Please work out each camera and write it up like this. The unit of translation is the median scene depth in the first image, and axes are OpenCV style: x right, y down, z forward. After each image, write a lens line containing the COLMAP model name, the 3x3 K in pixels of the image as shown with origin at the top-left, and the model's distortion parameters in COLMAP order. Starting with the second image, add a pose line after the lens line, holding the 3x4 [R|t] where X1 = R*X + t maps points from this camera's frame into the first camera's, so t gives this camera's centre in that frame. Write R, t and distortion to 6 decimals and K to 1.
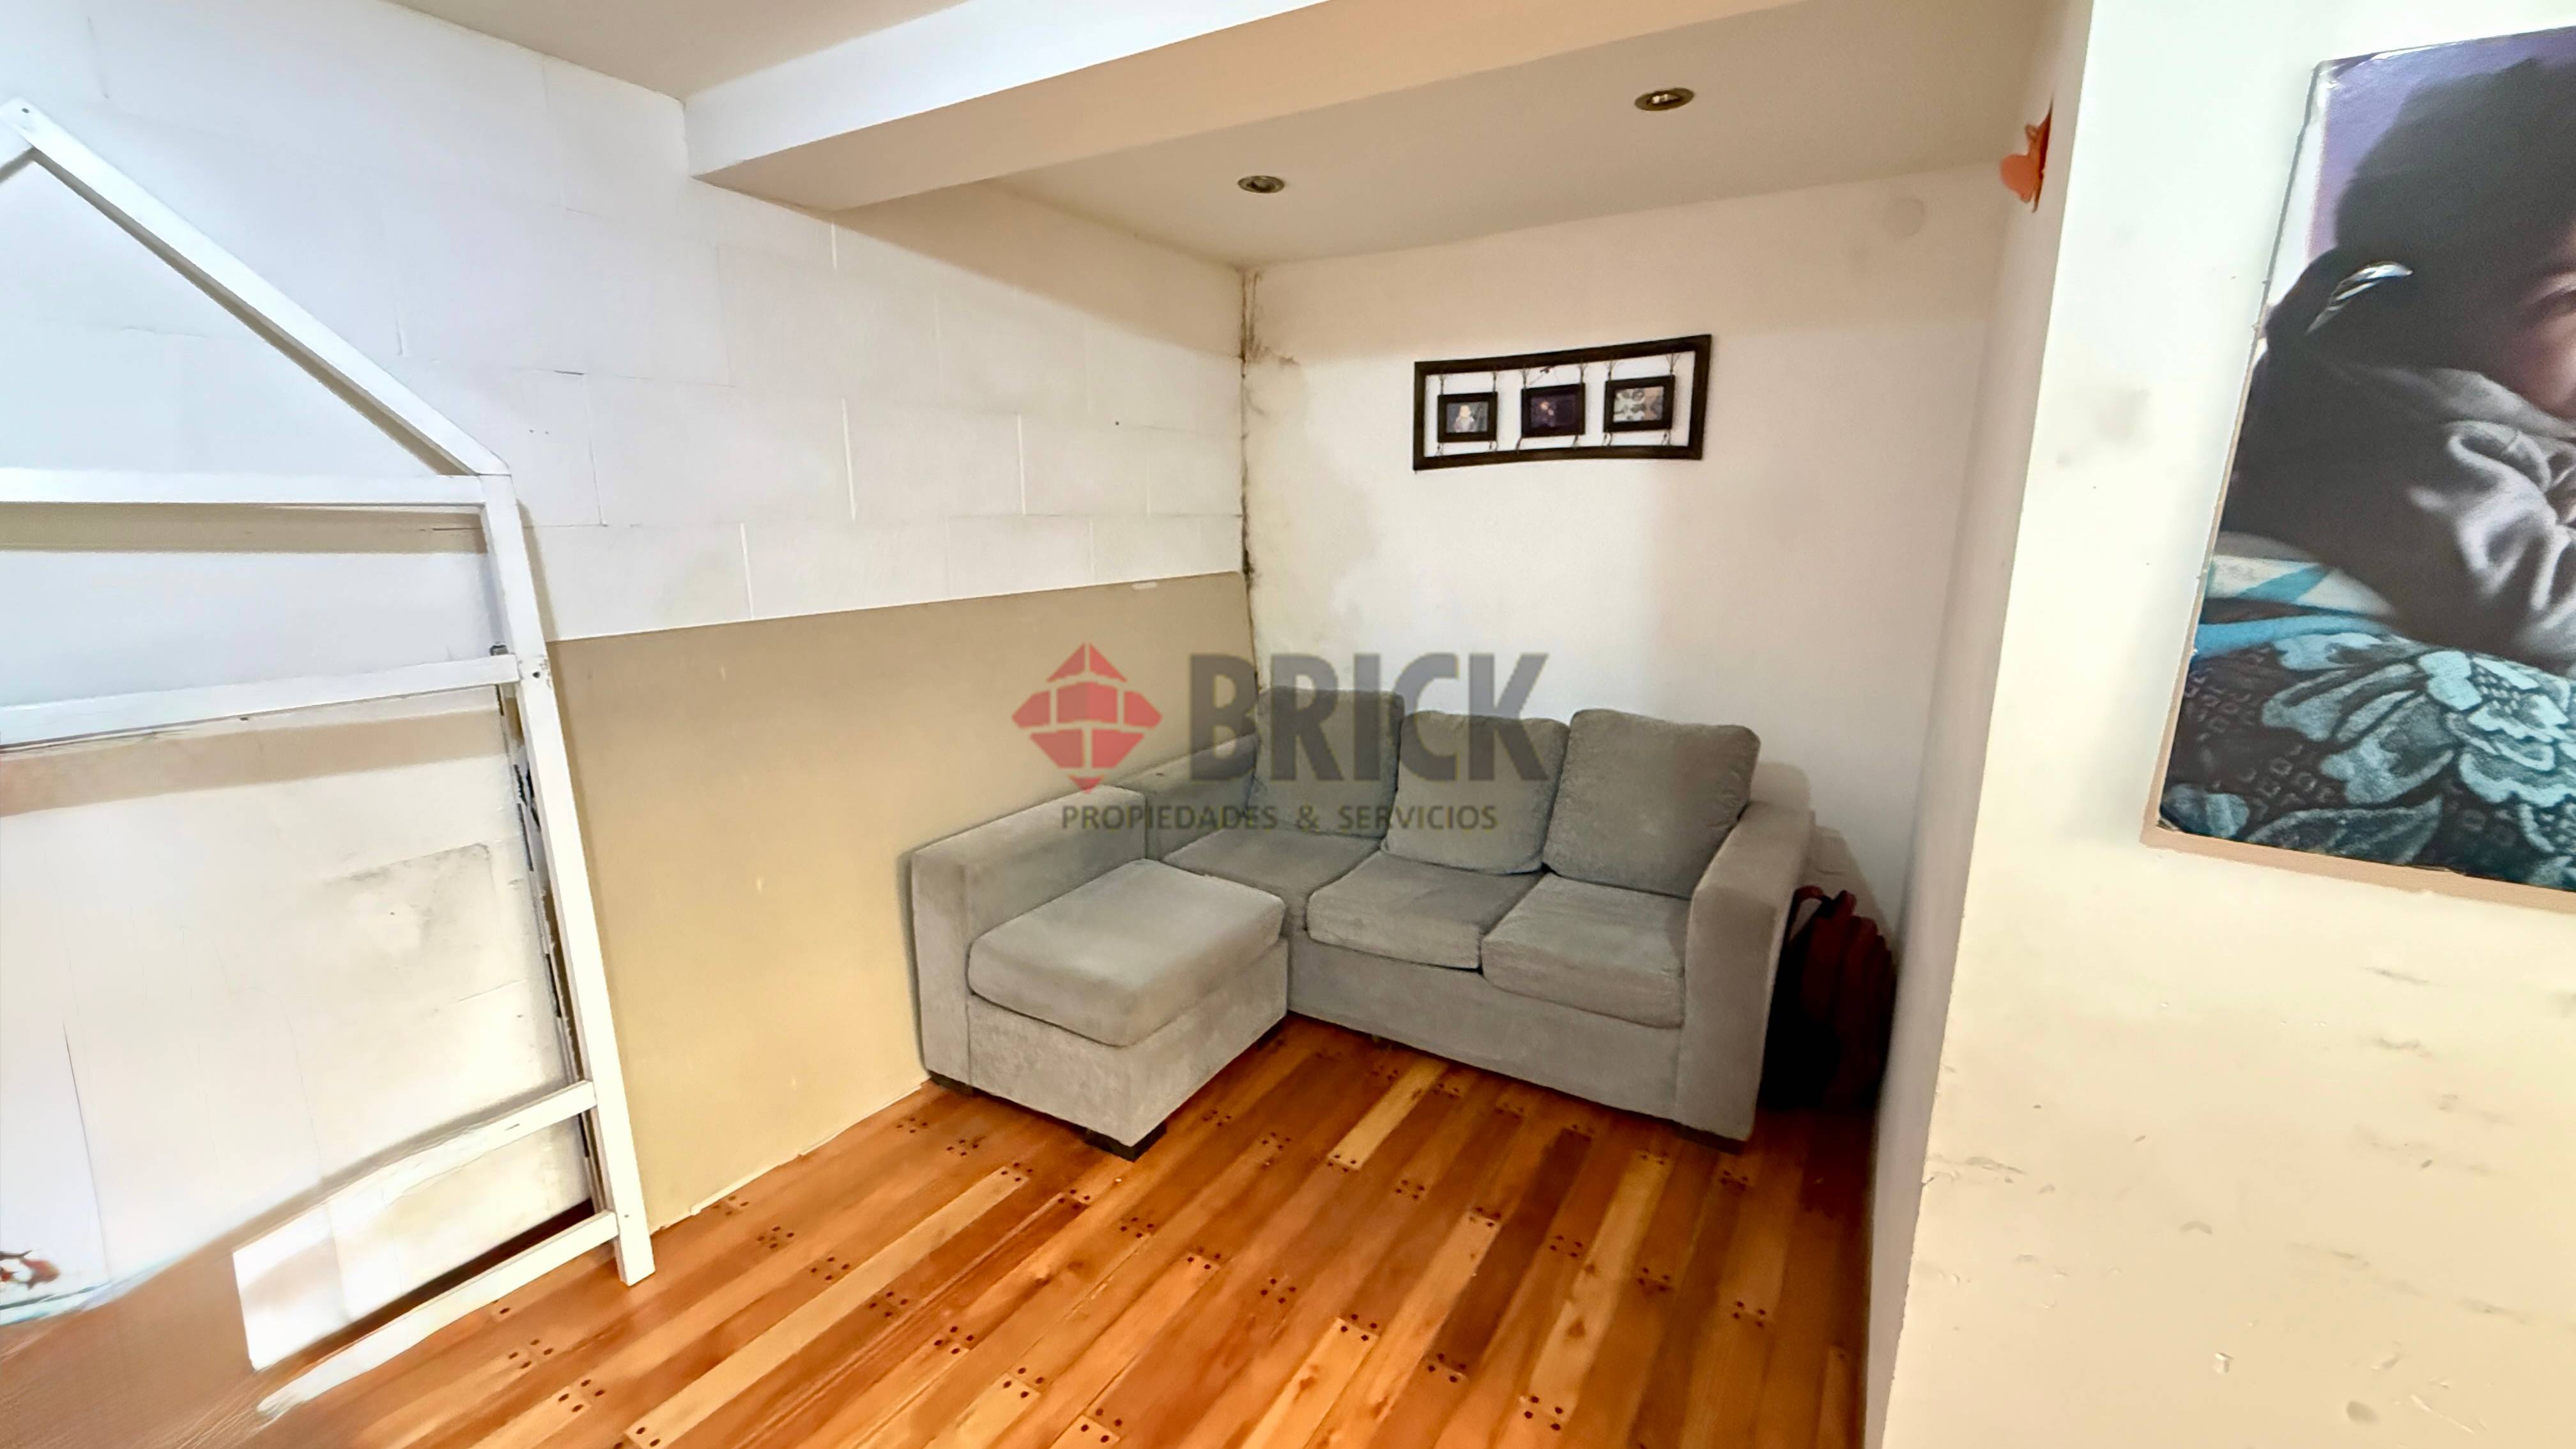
lens RADIAL K [[1021.6, 0, 1281.4], [0, 1021.6, 730.7], [0, 0, 1]] dist [-0.001032, 0.000350]
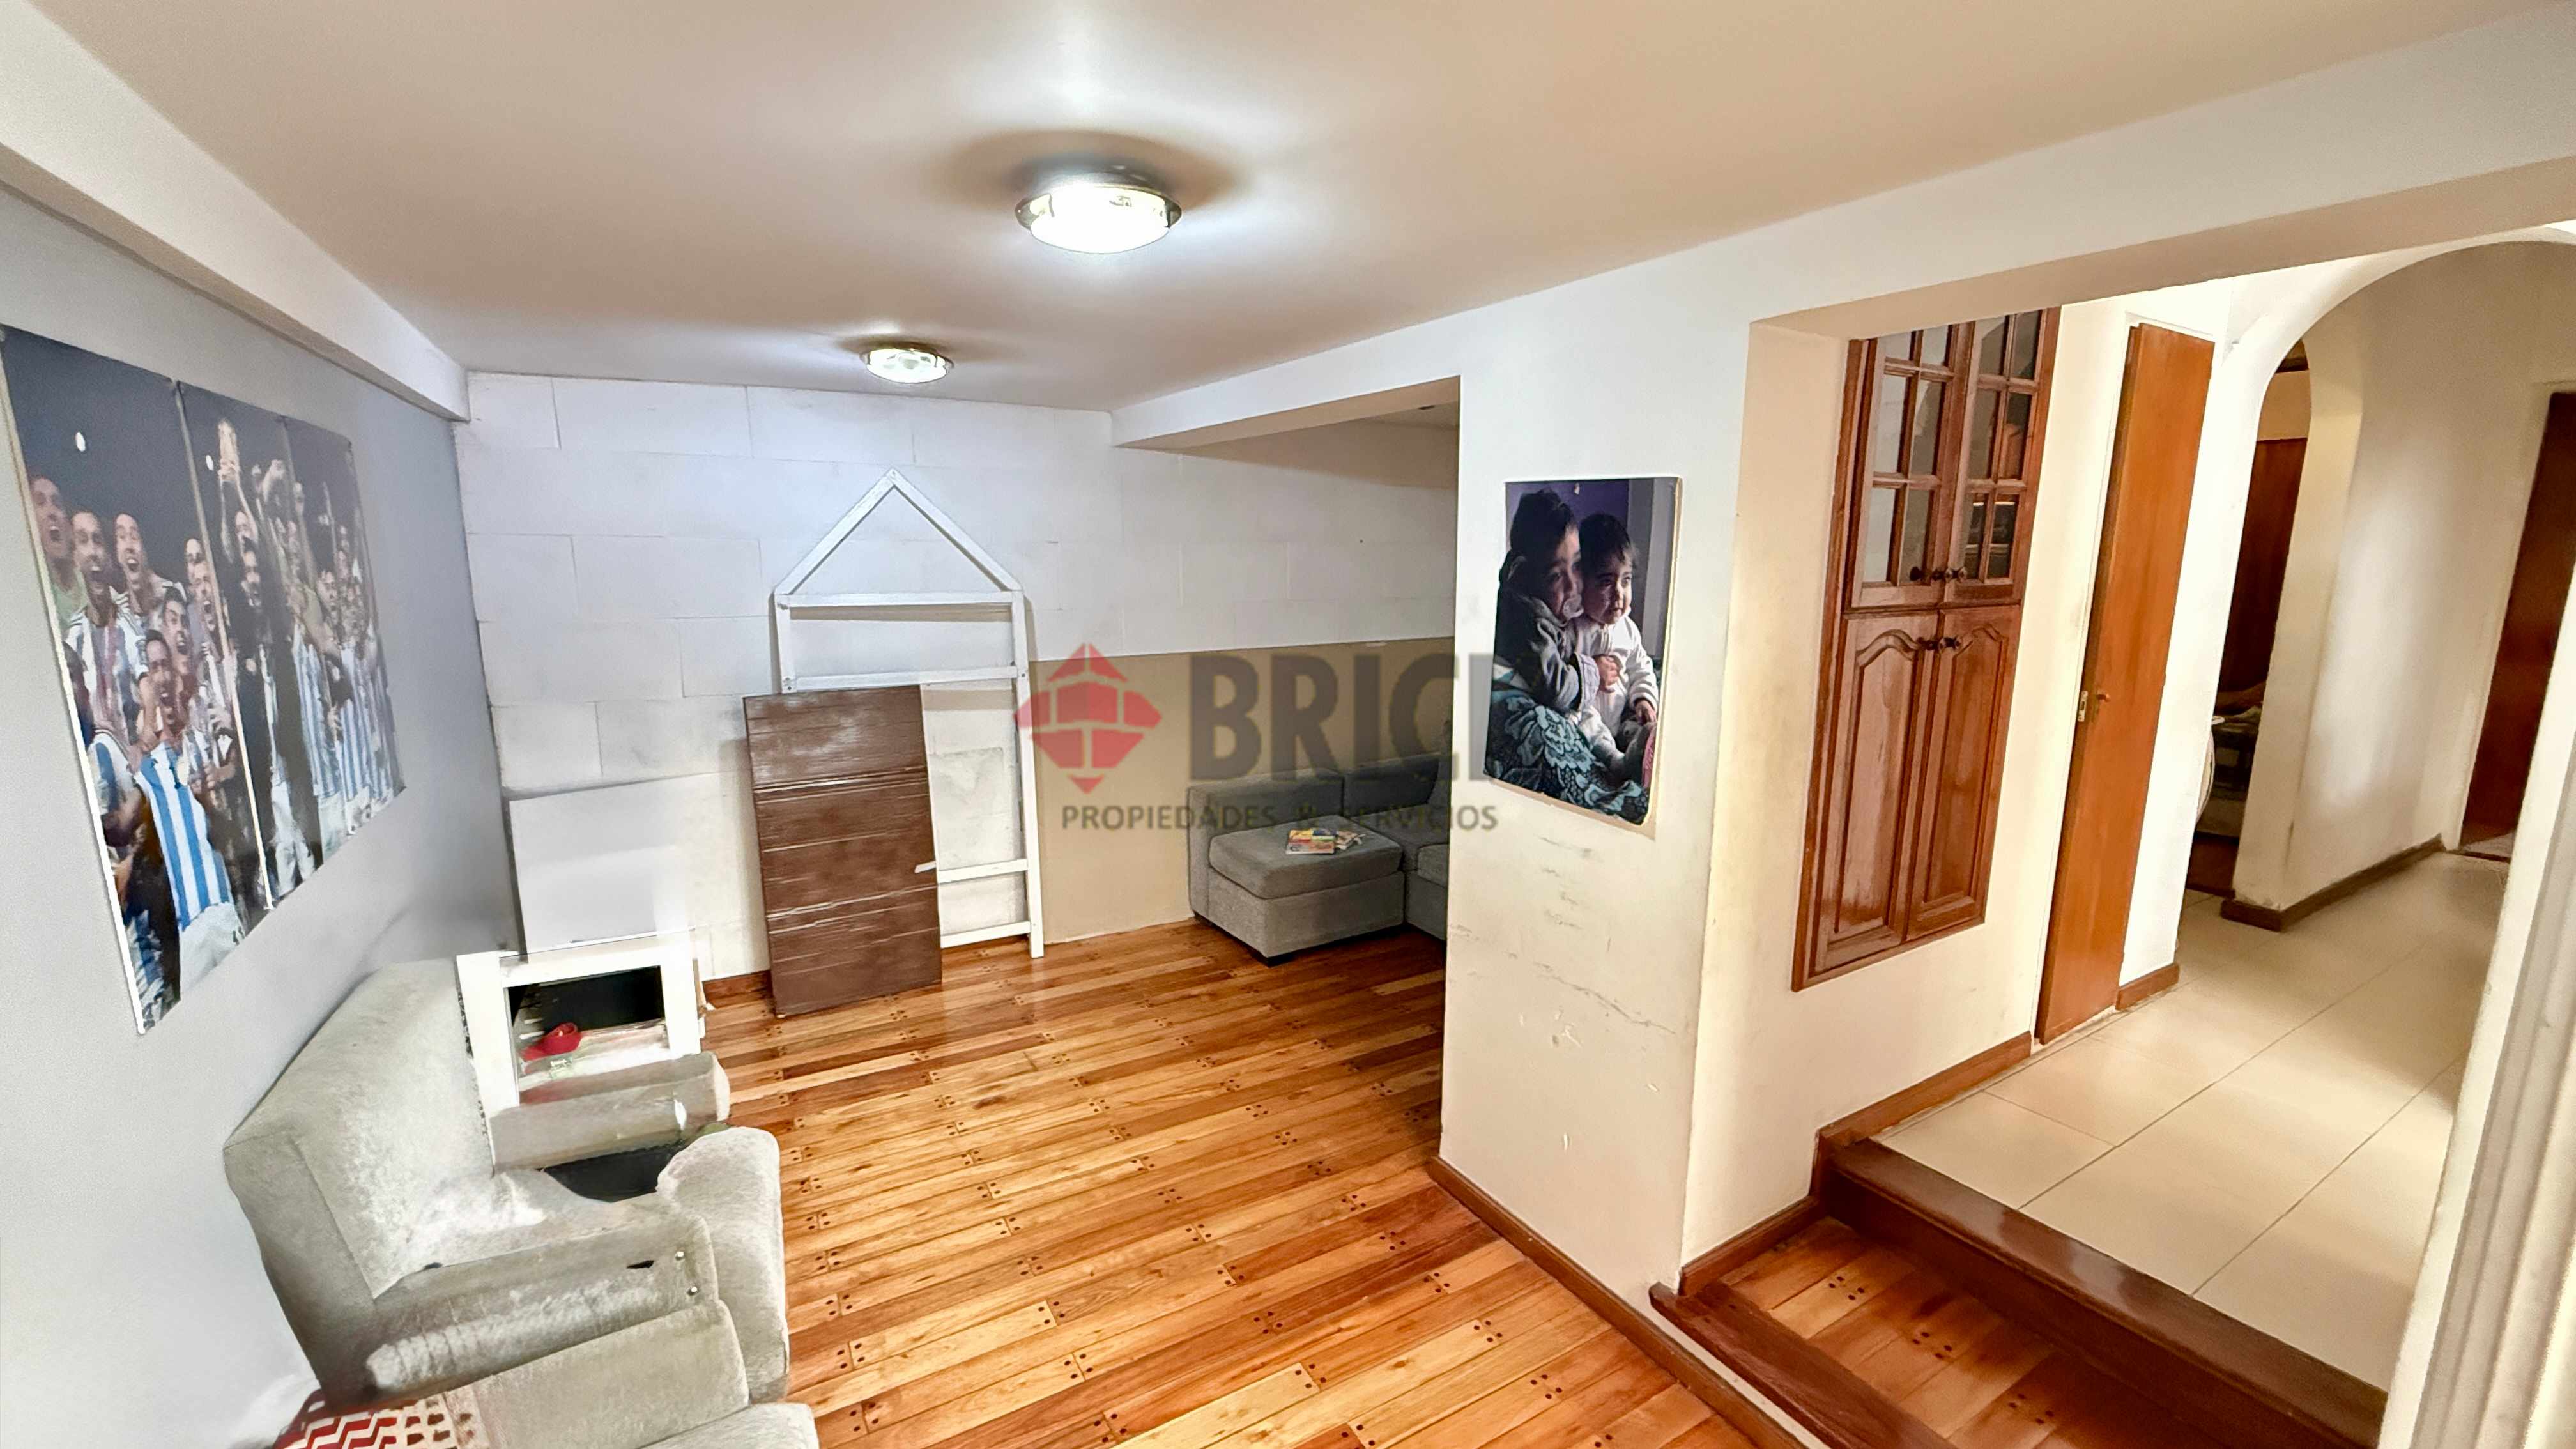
lens RADIAL K [[1021.6, 0, 1295.7], [0, 1021.6, 732.6], [0, 0, 1]] dist [-0.001032, 0.000350]
pose [[0.885789, 0.084987, -0.456240, 0.891579], [-0.102075, 0.994693, -0.012888, 0.042123], [0.452723, 0.057987, 0.889764, -0.778445]]
